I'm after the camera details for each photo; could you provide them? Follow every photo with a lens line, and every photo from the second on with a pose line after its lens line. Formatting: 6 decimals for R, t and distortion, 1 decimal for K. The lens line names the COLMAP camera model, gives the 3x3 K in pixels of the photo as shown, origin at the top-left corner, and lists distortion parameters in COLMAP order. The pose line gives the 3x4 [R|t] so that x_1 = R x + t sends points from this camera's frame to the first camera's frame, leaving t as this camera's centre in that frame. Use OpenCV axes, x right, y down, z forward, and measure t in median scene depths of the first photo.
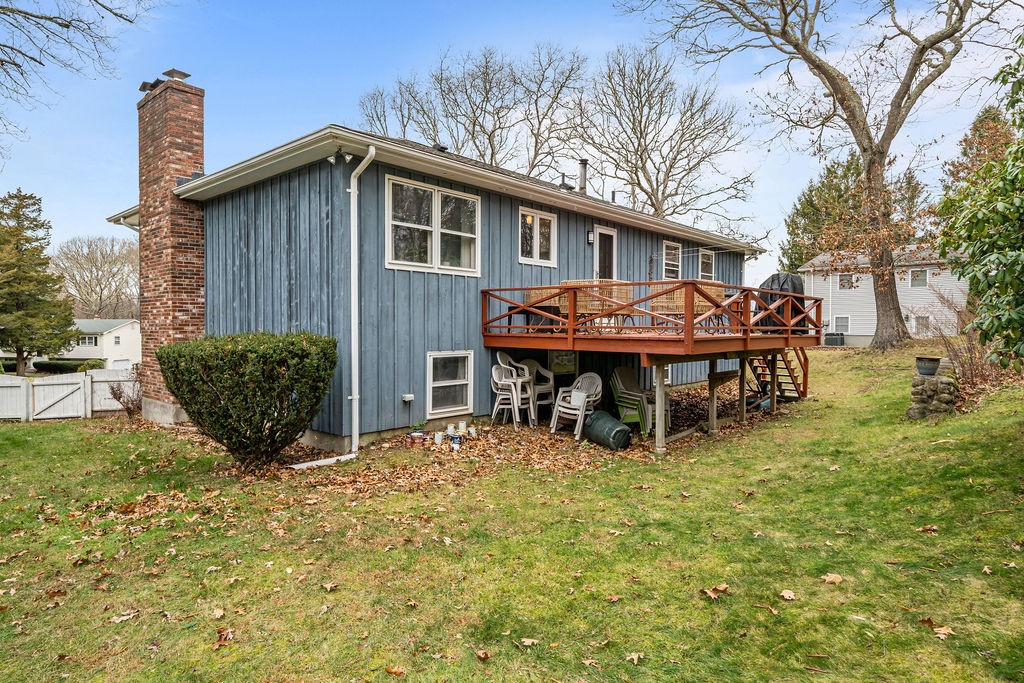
lens RADIAL K [[569.5, 0, 511.8], [0, 569.5, 336.3], [0, 0, 1]] dist [-0.000345, 0.000387]
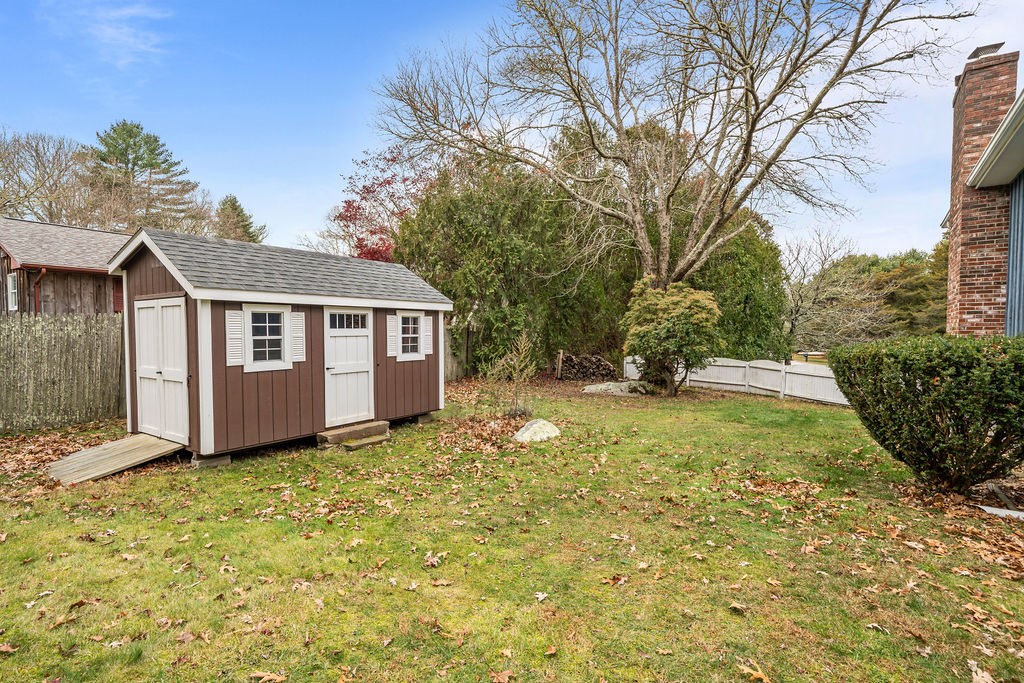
lens RADIAL K [[501.7, 0, 511.8], [0, 501.7, 348.4], [0, 0, 1]] dist [0.001747, -0.000407]
pose [[0.104383, 0.033235, -0.993982, 0.251193], [-0.019097, 0.999324, 0.031408, 0.001598], [0.994354, 0.015704, 0.104948, 0.315321]]
